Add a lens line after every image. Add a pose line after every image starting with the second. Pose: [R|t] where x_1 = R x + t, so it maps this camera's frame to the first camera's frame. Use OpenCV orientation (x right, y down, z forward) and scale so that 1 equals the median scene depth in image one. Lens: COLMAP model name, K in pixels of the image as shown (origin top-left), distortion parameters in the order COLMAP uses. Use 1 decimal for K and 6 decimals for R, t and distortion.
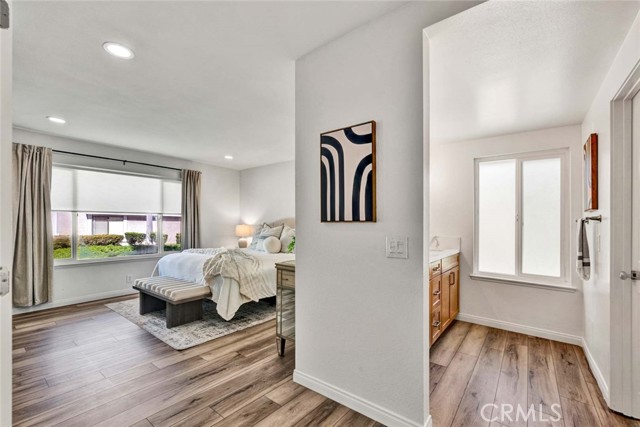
lens RADIAL K [[264.4, 0, 320.6], [0, 264.4, 217.4], [0, 0, 1]] dist [-0.001060, -0.000211]
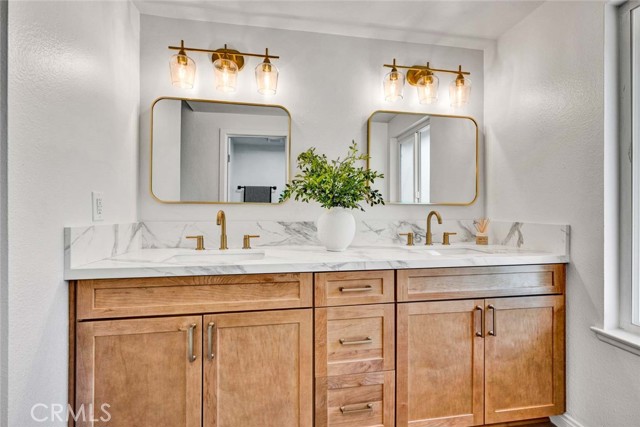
lens RADIAL K [[278.2, 0, 320.0], [0, 278.2, 213.5], [0, 0, 1]] dist [0.002656, 0.000282]
pose [[0.745737, -0.013198, -0.666109, 0.604756], [0.027718, 0.999553, 0.011227, 0.050353], [0.665663, -0.026836, 0.745770, 0.509834]]
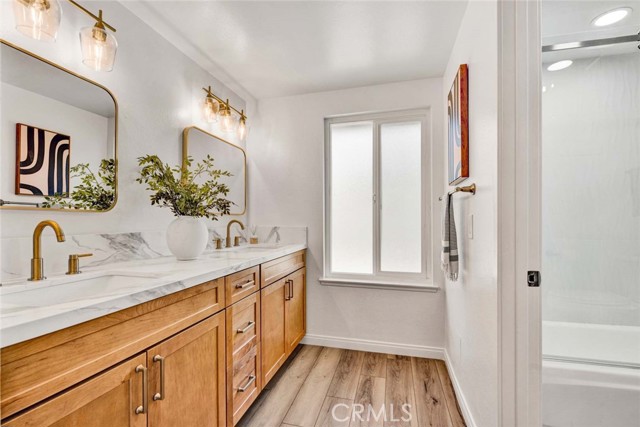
lens RADIAL K [[283.9, 0, 295.5], [0, 283.9, 218.2], [0, 0, 1]] dist [-0.000105, -0.000045]
pose [[0.944084, -0.020910, 0.329041, 0.290116], [0.013941, 0.999626, 0.023524, 0.038436], [-0.329410, -0.017622, 0.944022, 0.341339]]
